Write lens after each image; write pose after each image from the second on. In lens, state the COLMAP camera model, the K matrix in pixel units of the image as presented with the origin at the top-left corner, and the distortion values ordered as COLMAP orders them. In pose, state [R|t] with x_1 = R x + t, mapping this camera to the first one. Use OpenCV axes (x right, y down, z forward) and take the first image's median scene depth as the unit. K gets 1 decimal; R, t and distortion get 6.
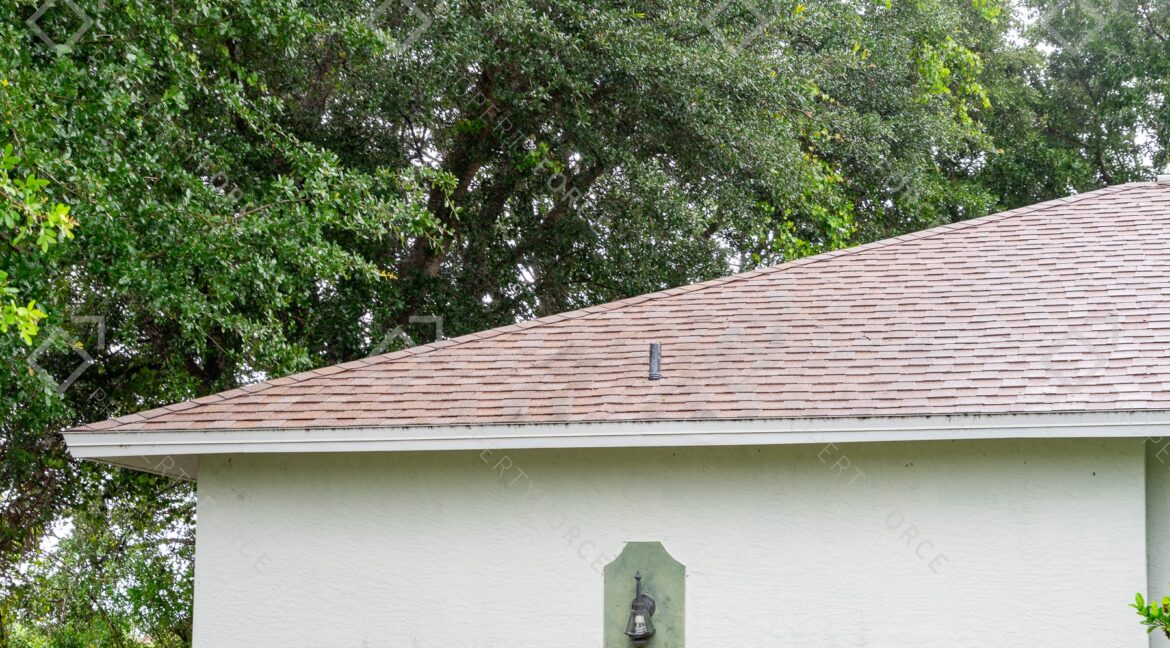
lens RADIAL K [[2213.5, 0, 585.6], [0, 2213.5, 326.0], [0, 0, 1]] dist [0.027697, 0.000000]
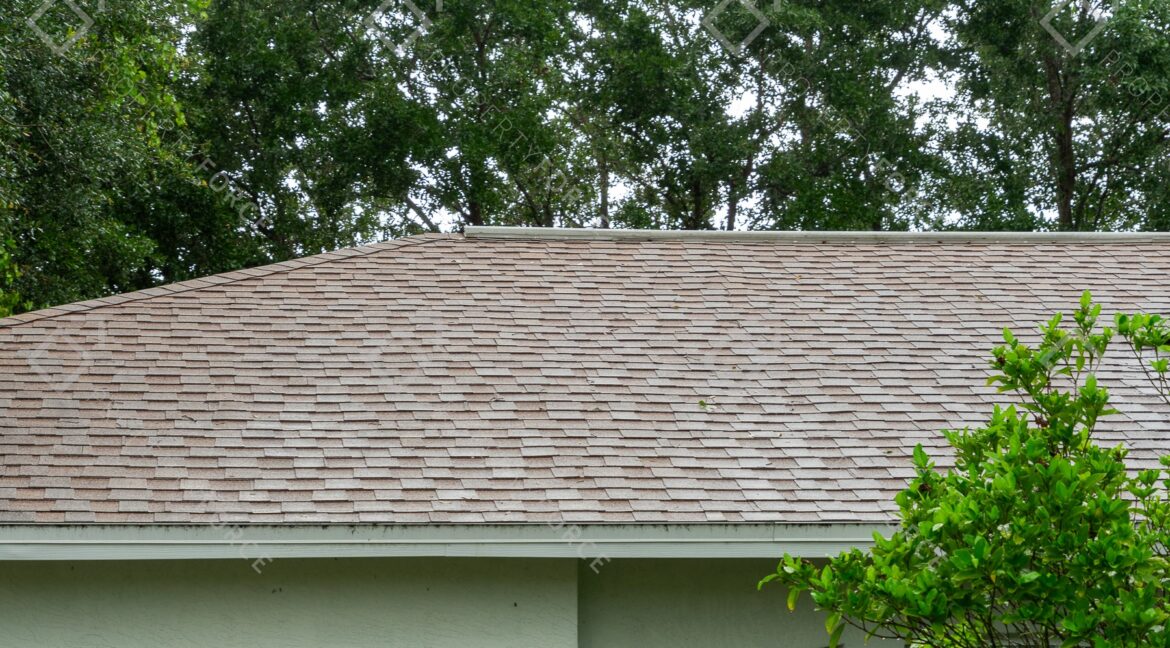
lens RADIAL K [[2845.6, 0, 585.1], [0, 2845.6, 323.6], [0, 0, 1]] dist [-0.125099, 0.000000]
pose [[0.914478, 0.047511, 0.401837, -0.138721], [-0.034439, 0.998618, -0.039695, 0.006842], [-0.403168, 0.022461, 0.914851, 0.079445]]
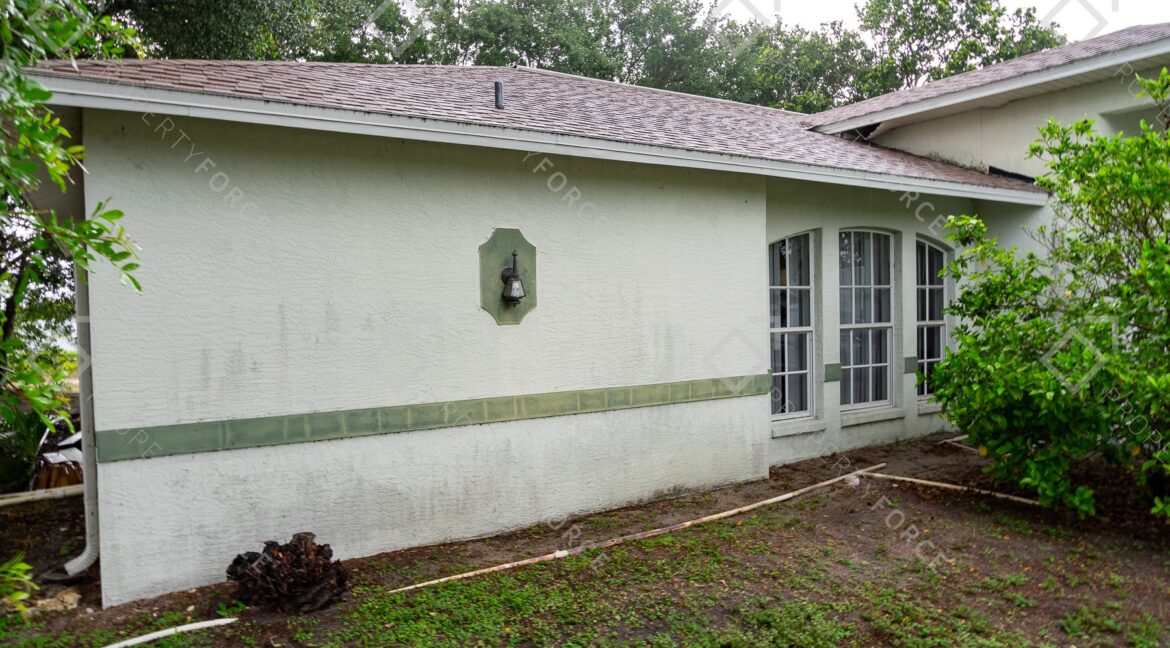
lens RADIAL K [[788.2, 0, 586.8], [0, 788.2, 320.6], [0, 0, 1]] dist [-0.011987, -0.001613]
pose [[0.685151, -0.032349, 0.727682, -0.285916], [-0.088075, 0.988004, 0.126849, 0.085458], [-0.723057, -0.151001, 0.674083, 0.616043]]
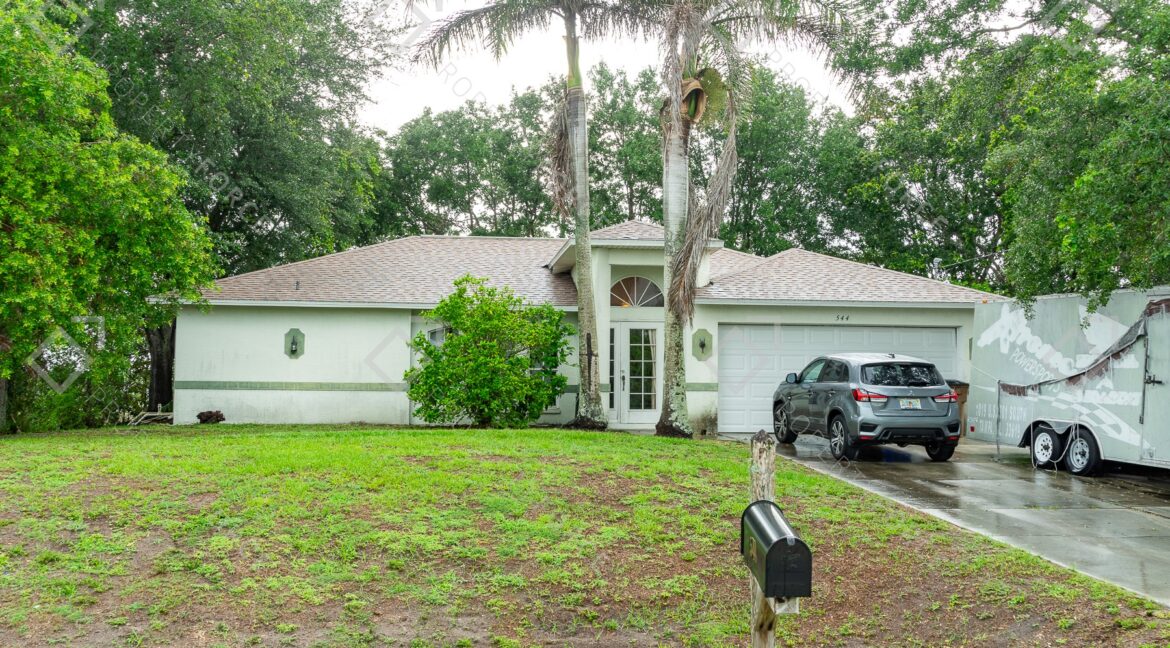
lens RADIAL K [[1186.6, 0, 584.2], [0, 1186.6, 324.4], [0, 0, 1]] dist [-0.003445, 0.000000]
pose [[0.929757, 0.022177, 0.367505, -0.285919], [-0.057695, 0.994628, 0.085943, -0.133935], [-0.363625, -0.101109, 0.926042, -1.271495]]
